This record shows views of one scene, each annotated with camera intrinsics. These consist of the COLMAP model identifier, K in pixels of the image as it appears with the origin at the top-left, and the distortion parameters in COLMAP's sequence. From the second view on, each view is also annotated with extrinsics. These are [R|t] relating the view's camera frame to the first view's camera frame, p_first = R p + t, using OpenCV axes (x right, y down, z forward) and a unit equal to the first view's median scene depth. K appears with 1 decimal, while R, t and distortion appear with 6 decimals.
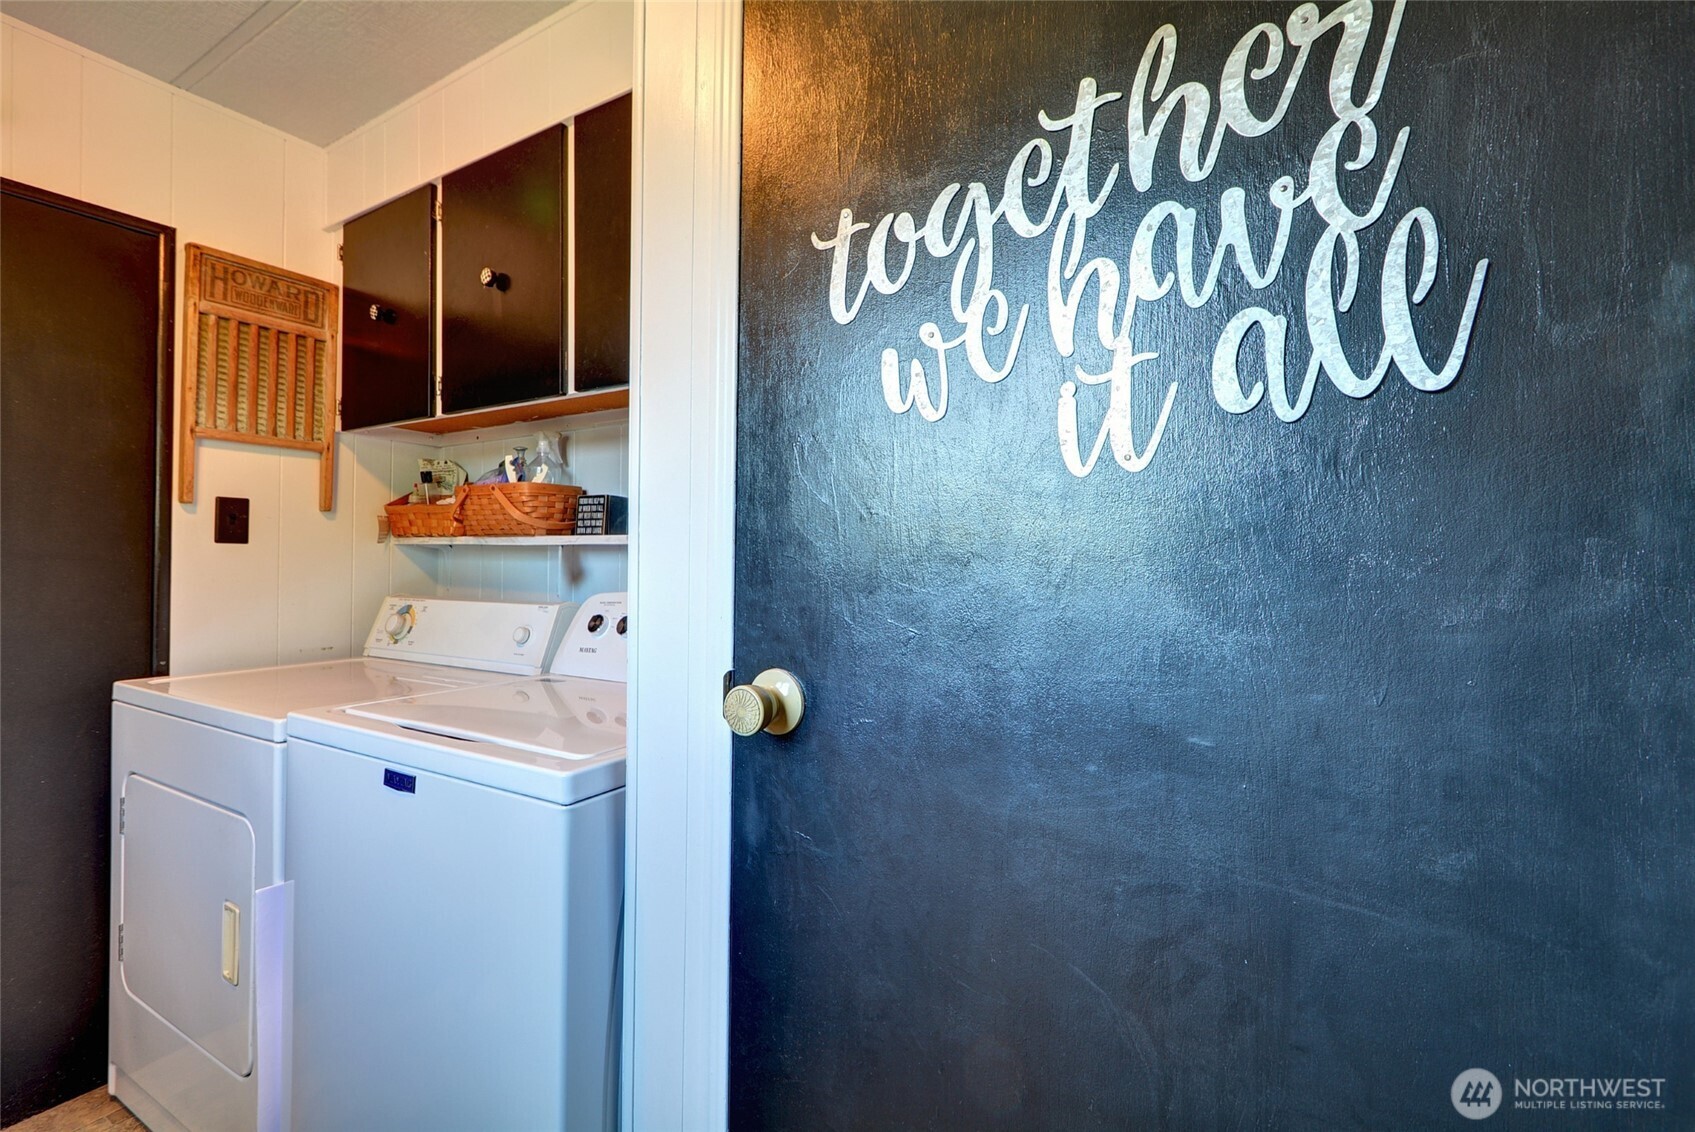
lens RADIAL K [[754.9, 0, 850.7], [0, 754.9, 559.1], [0, 0, 1]] dist [0.004202, -0.002724]
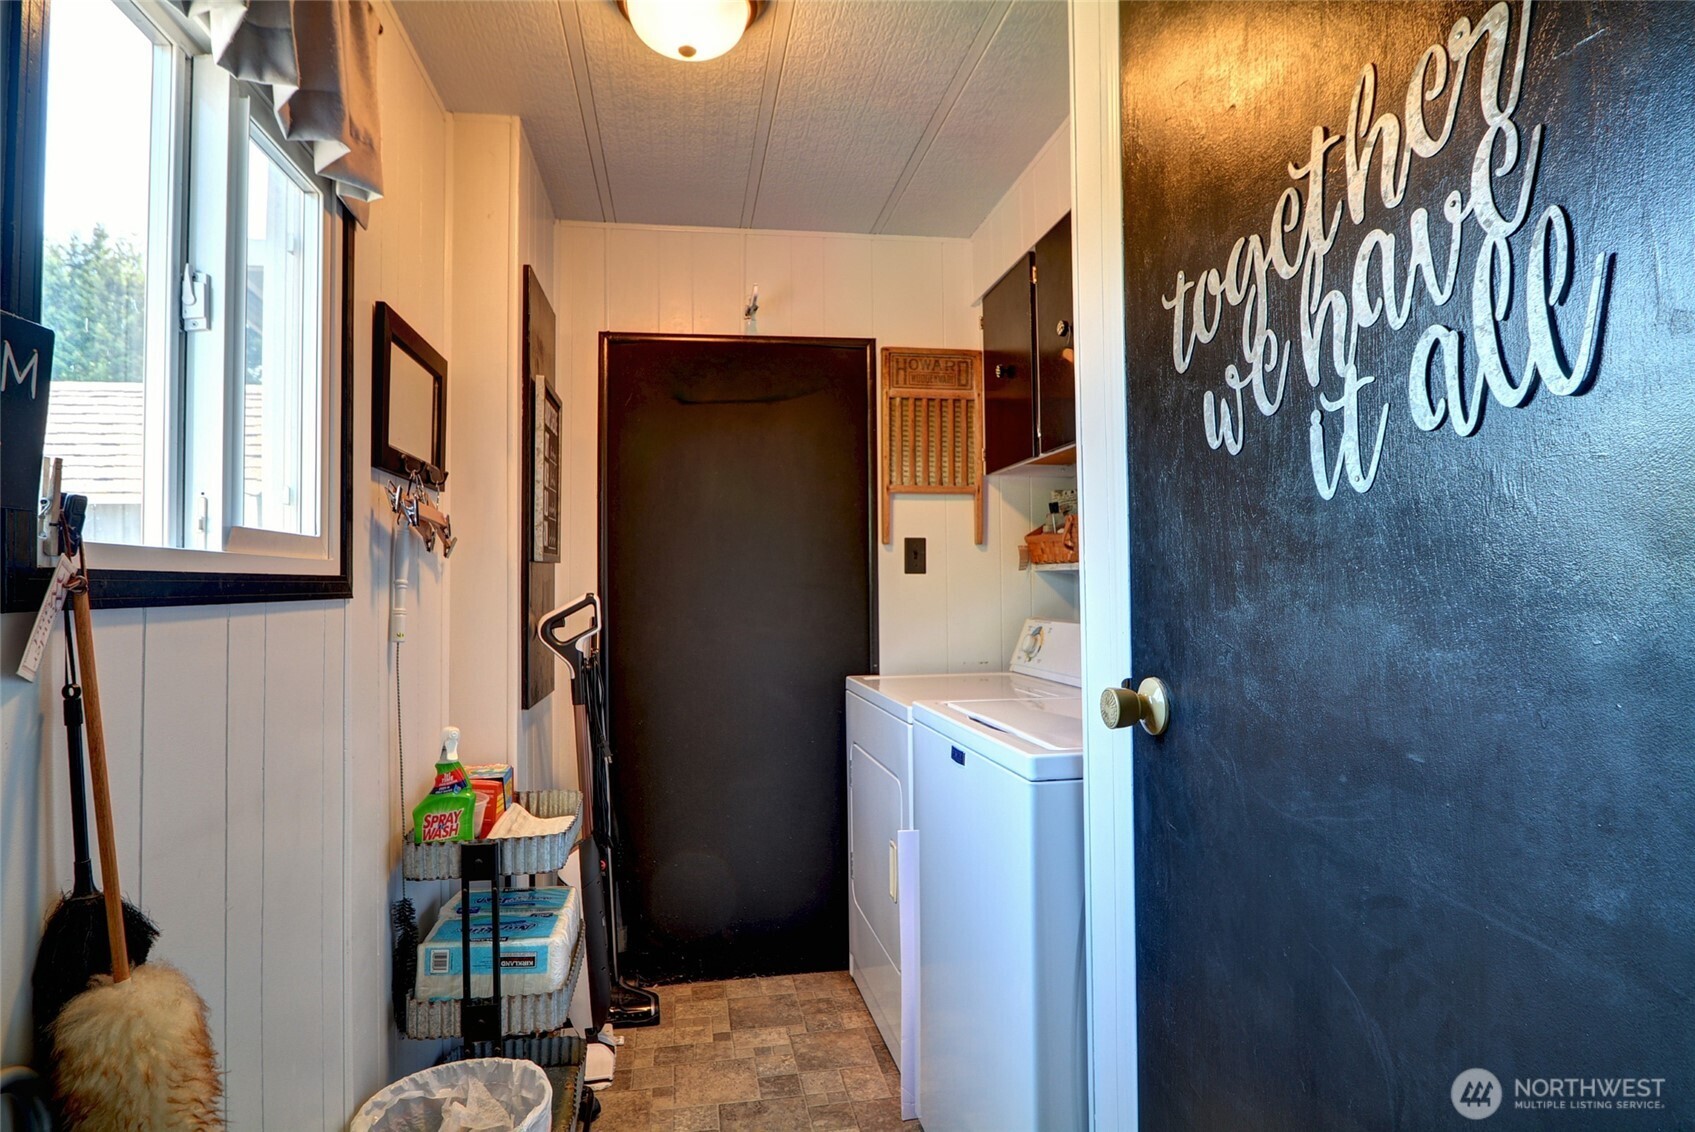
lens RADIAL K [[953.8, 0, 843.6], [0, 953.8, 567.0], [0, 0, 1]] dist [-0.022566, 0.002384]
pose [[0.655520, -0.028263, -0.754649, 0.770623], [0.017312, 0.999599, -0.022399, 0.002290], [0.754980, 0.001619, 0.655746, -0.334099]]
